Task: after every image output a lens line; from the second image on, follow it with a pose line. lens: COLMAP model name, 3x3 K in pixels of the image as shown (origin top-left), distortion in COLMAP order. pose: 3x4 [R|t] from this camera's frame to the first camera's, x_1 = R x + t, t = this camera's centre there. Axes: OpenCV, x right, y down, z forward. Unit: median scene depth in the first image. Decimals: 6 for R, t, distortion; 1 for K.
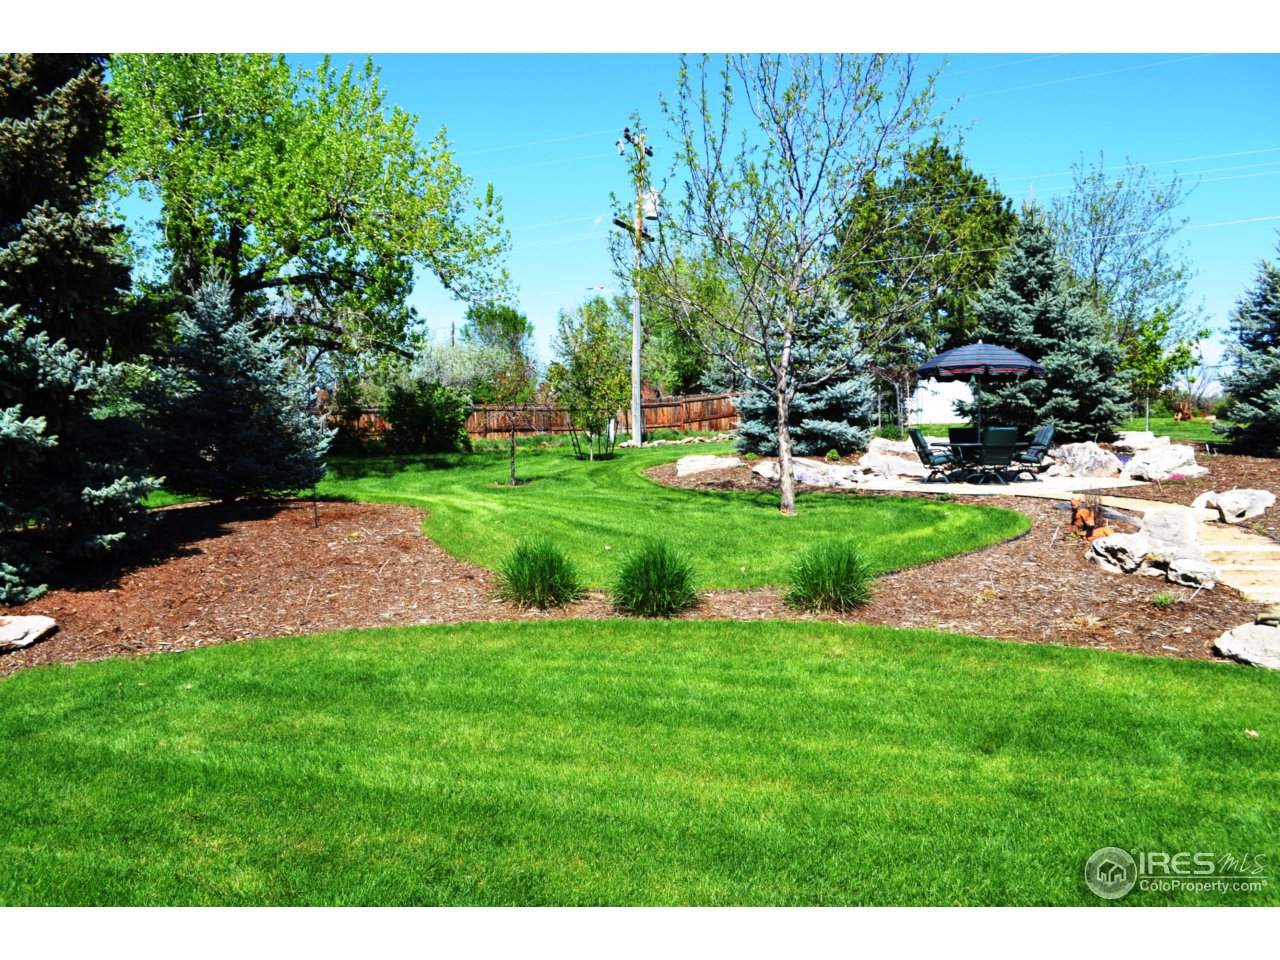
lens RADIAL K [[1016.4, 0, 644.2], [0, 1016.4, 483.5], [0, 0, 1]] dist [-0.007453, -0.003712]
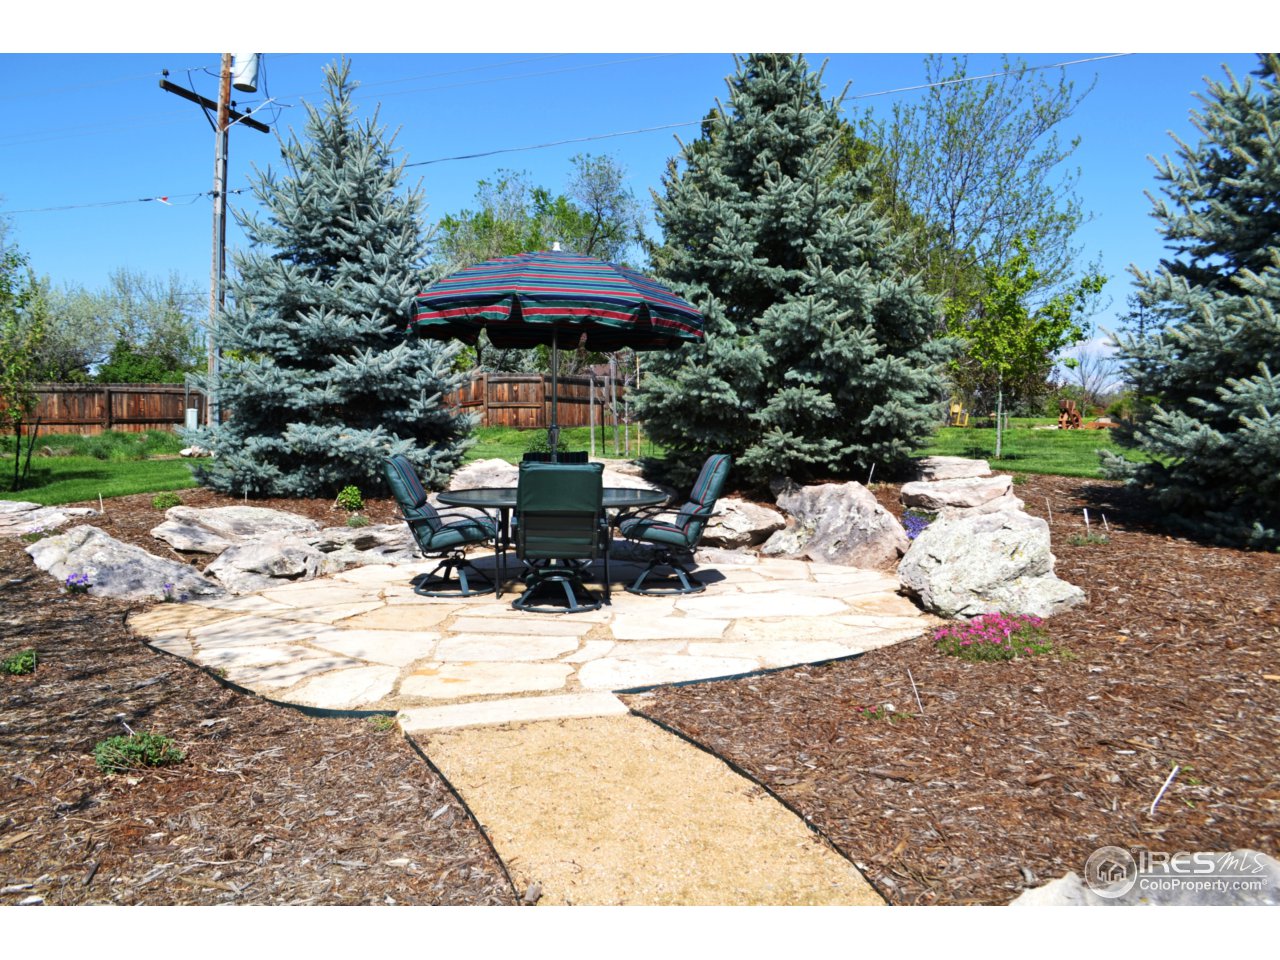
lens RADIAL K [[1016.4, 0, 644.2], [0, 1016.4, 483.5], [0, 0, 1]] dist [-0.007453, -0.003712]
pose [[0.996474, 0.013318, 0.082835, 0.296804], [-0.014432, 0.999813, 0.012858, -0.044866], [-0.082649, -0.014008, 0.996480, 0.523764]]
